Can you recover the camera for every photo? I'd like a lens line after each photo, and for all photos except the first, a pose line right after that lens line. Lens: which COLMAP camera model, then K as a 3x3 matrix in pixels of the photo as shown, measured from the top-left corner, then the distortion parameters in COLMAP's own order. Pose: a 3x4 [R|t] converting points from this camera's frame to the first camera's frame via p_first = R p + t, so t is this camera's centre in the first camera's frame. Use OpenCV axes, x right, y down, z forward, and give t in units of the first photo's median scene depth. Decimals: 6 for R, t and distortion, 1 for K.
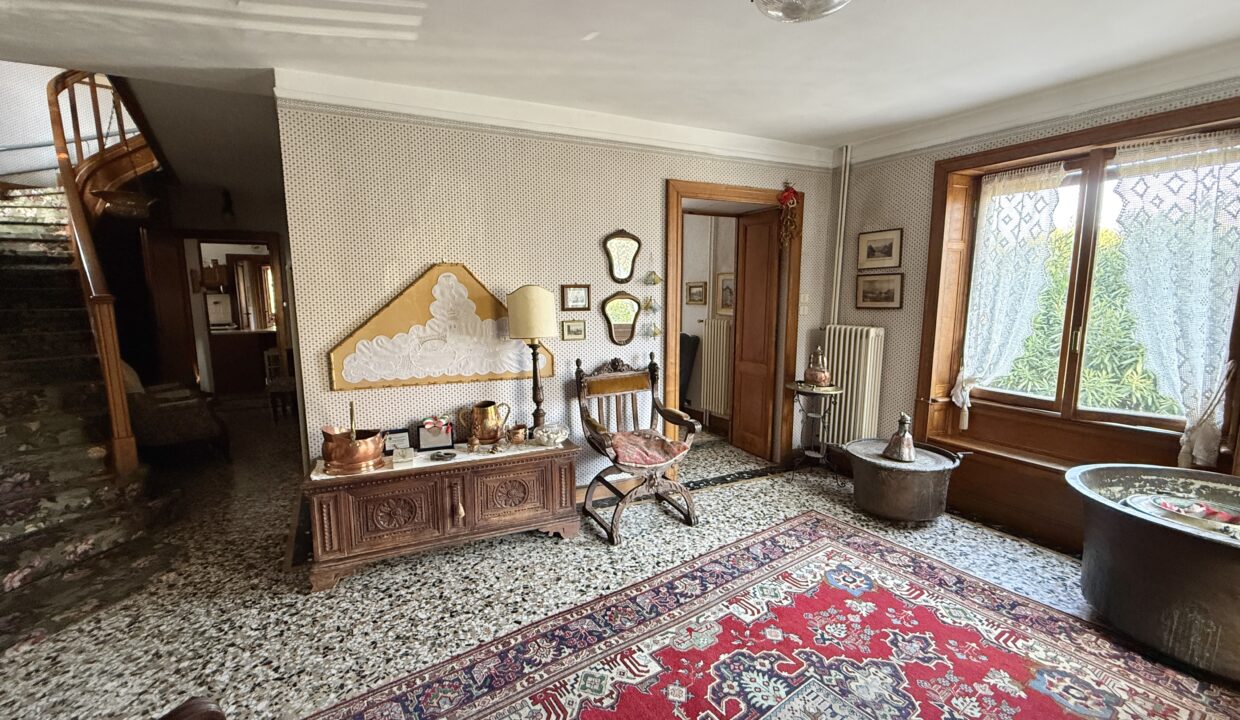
lens RADIAL K [[500.3, 0, 620.0], [0, 500.3, 360.0], [0, 0, 1]] dist [0.000345, -0.000178]
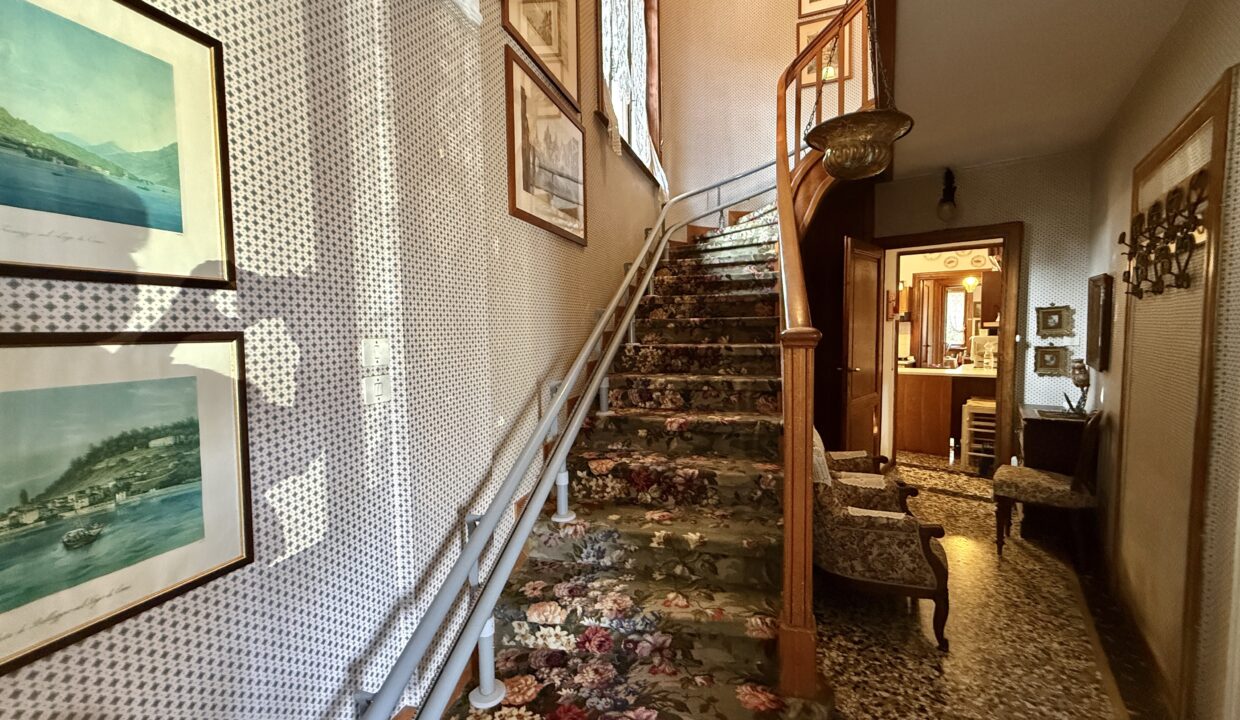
lens RADIAL K [[500.3, 0, 620.0], [0, 500.3, 360.0], [0, 0, 1]] dist [0.000345, -0.000178]
pose [[0.419488, 0.061463, -0.905677, -0.645676], [-0.106383, 0.994159, 0.018194, -0.087573], [0.901505, 0.088717, 0.423577, 0.619821]]
